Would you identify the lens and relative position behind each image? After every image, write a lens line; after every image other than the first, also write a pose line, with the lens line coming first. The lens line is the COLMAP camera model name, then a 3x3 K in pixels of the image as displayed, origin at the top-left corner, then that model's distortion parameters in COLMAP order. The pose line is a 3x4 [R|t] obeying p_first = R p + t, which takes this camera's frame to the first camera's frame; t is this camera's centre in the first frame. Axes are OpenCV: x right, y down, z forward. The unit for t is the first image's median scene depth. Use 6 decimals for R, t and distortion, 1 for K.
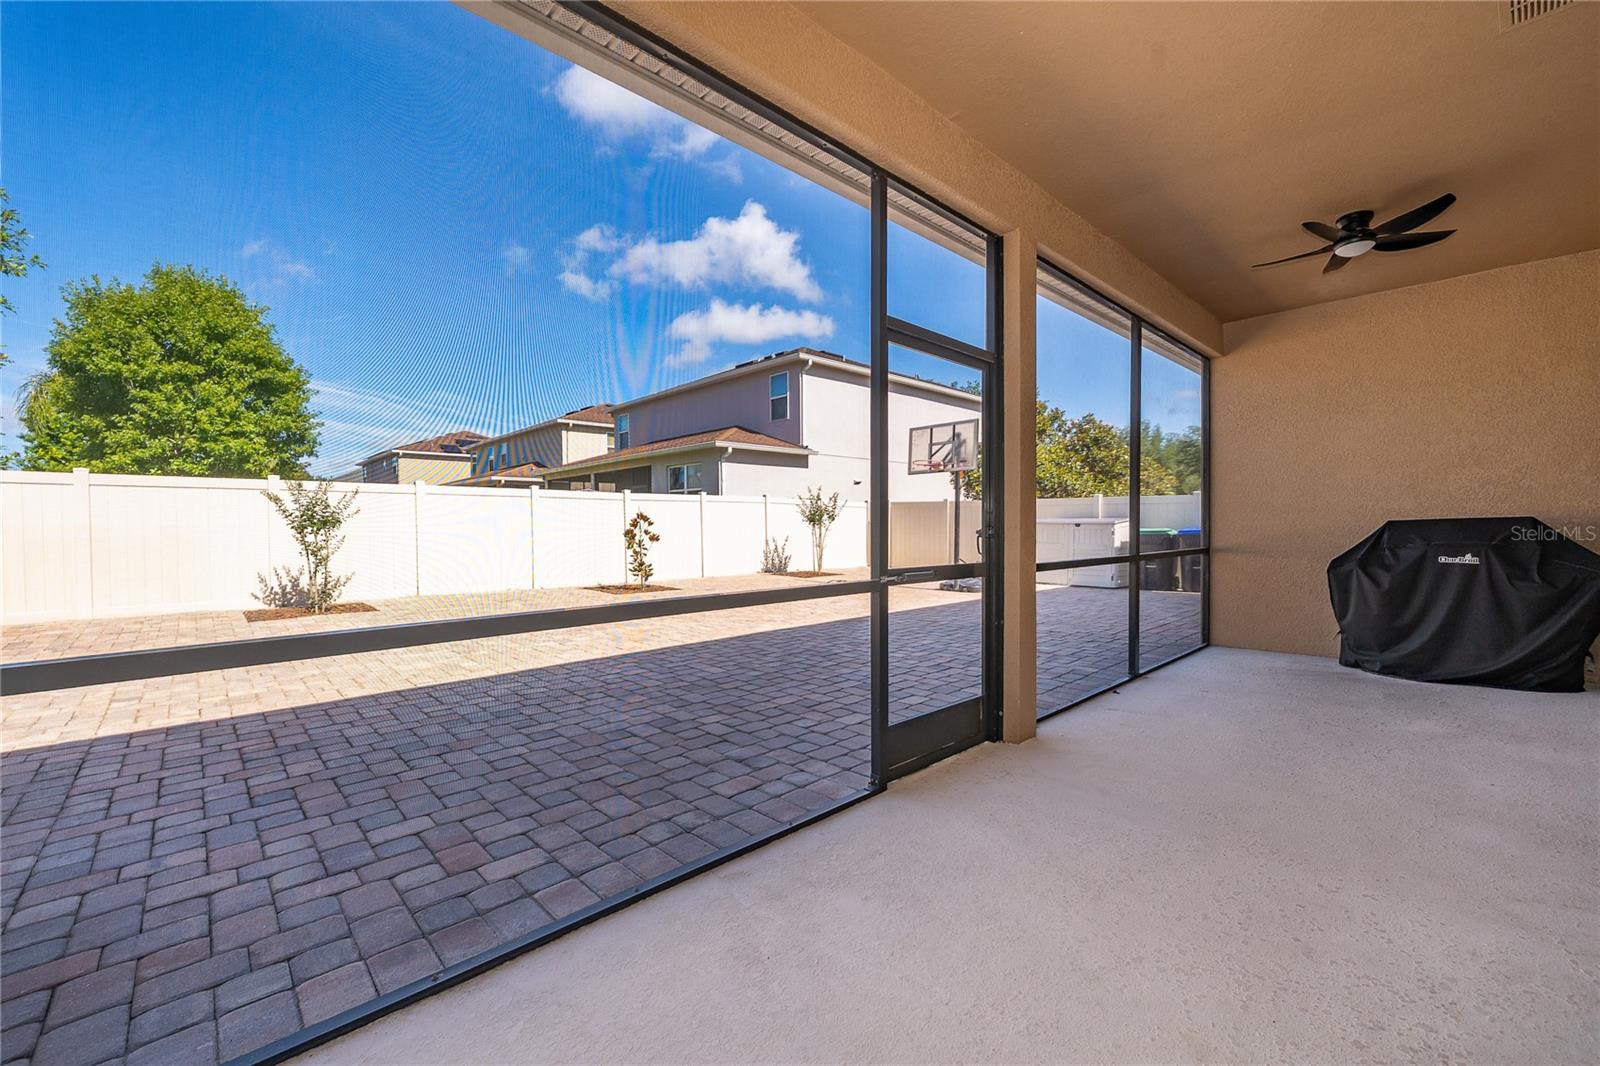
lens RADIAL K [[644.7, 0, 797.0], [0, 644.7, 542.3], [0, 0, 1]] dist [-0.001960, 0.000062]
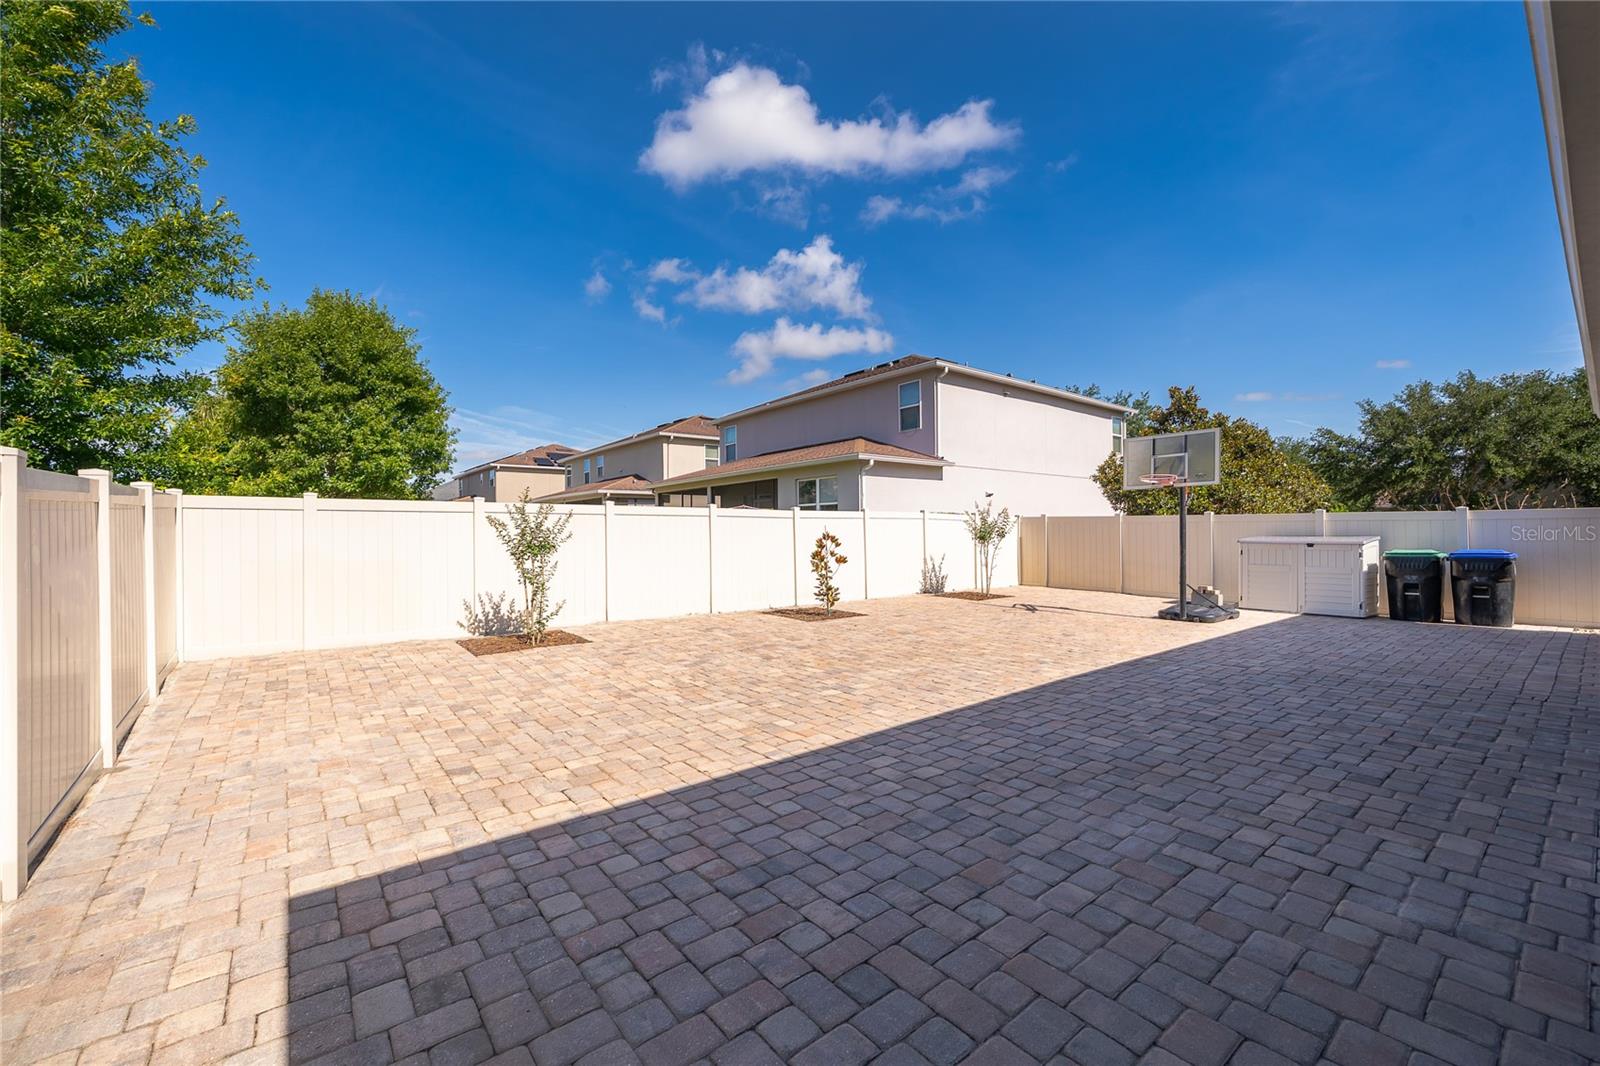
lens RADIAL K [[648.4, 0, 797.6], [0, 648.4, 520.0], [0, 0, 1]] dist [0.000703, 0.000089]
pose [[0.996265, -0.002793, -0.086303, -0.144744], [-0.001313, 0.998871, -0.047483, -0.013896], [0.086339, 0.047419, 0.995137, 0.045081]]
